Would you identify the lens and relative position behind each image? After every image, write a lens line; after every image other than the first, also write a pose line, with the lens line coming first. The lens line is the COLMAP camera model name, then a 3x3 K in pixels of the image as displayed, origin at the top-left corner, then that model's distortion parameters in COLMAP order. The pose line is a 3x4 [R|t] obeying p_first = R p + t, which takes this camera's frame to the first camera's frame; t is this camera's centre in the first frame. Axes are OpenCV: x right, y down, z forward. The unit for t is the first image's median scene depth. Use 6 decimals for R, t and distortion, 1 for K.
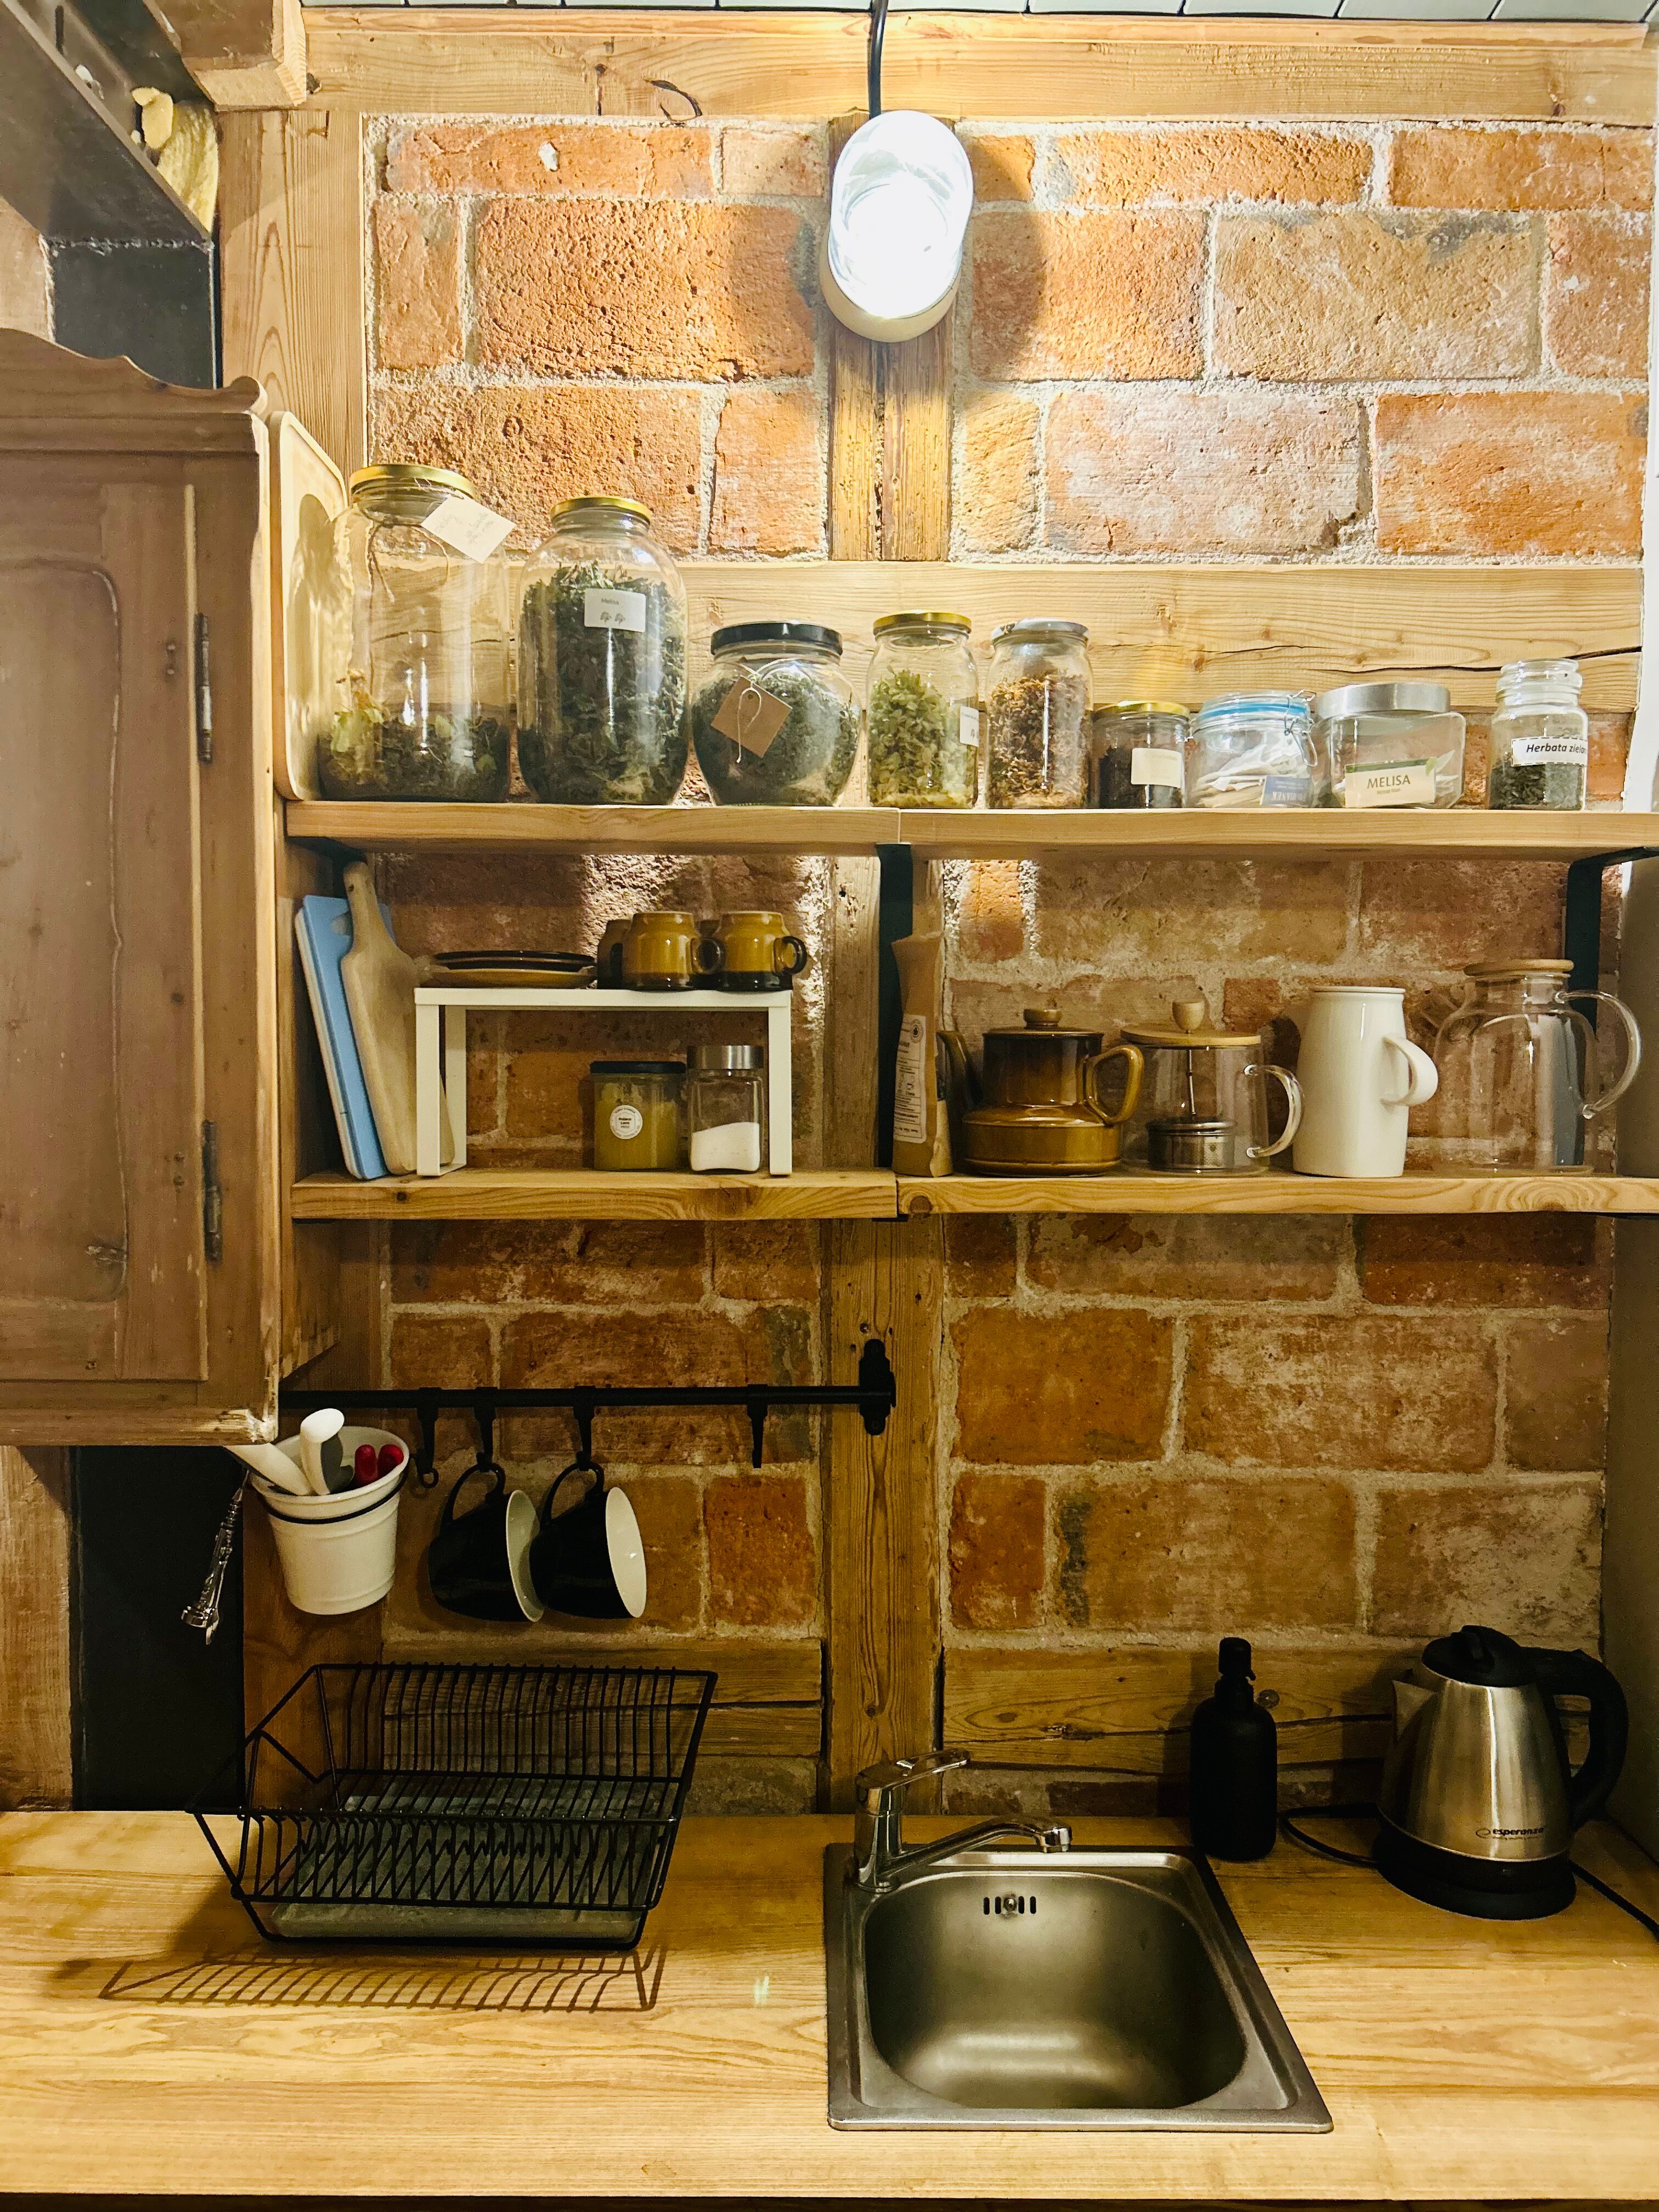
lens RADIAL K [[1658.2, 0, 848.3], [0, 1658.2, 1115.9], [0, 0, 1]] dist [0.032314, -0.040499]
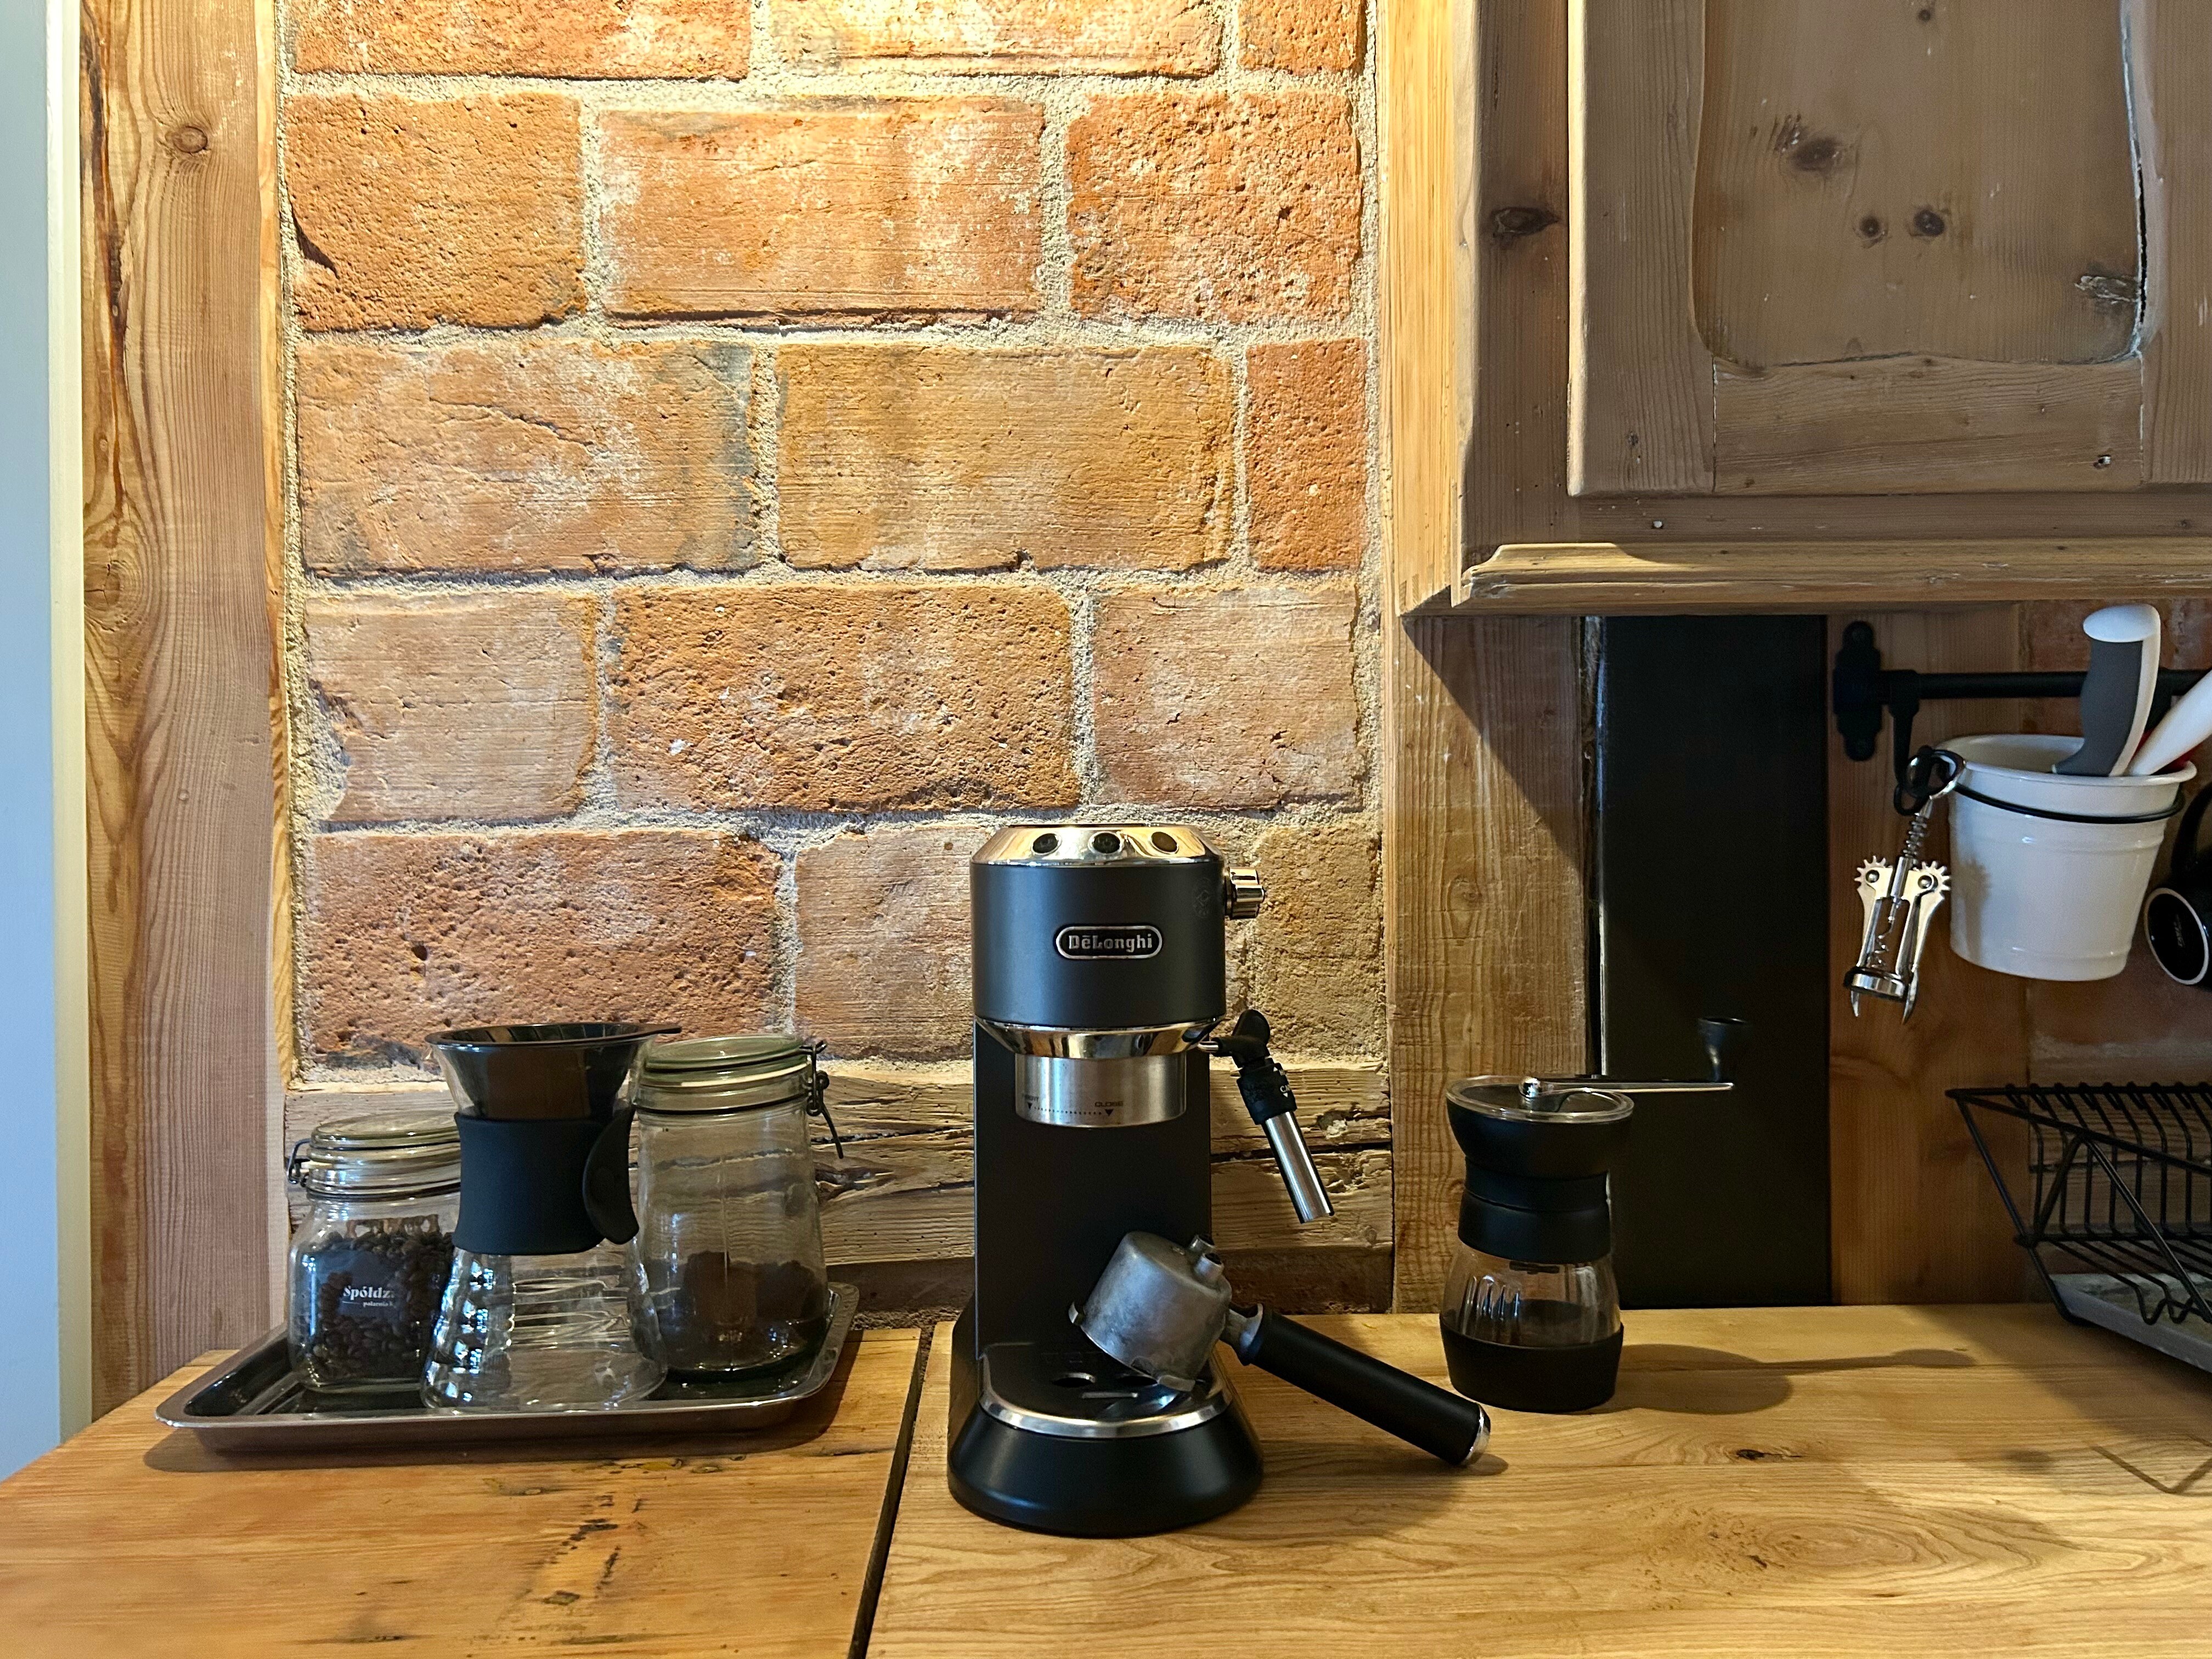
lens RADIAL K [[1658.2, 0, 1107.6], [0, 1658.2, 835.8], [0, 0, 1]] dist [0.032314, -0.040499]
pose [[0.999662, -0.015899, 0.020575, -0.691064], [0.016852, 0.998752, -0.047008, 0.256762], [-0.019802, 0.047339, 0.998683, 0.323833]]
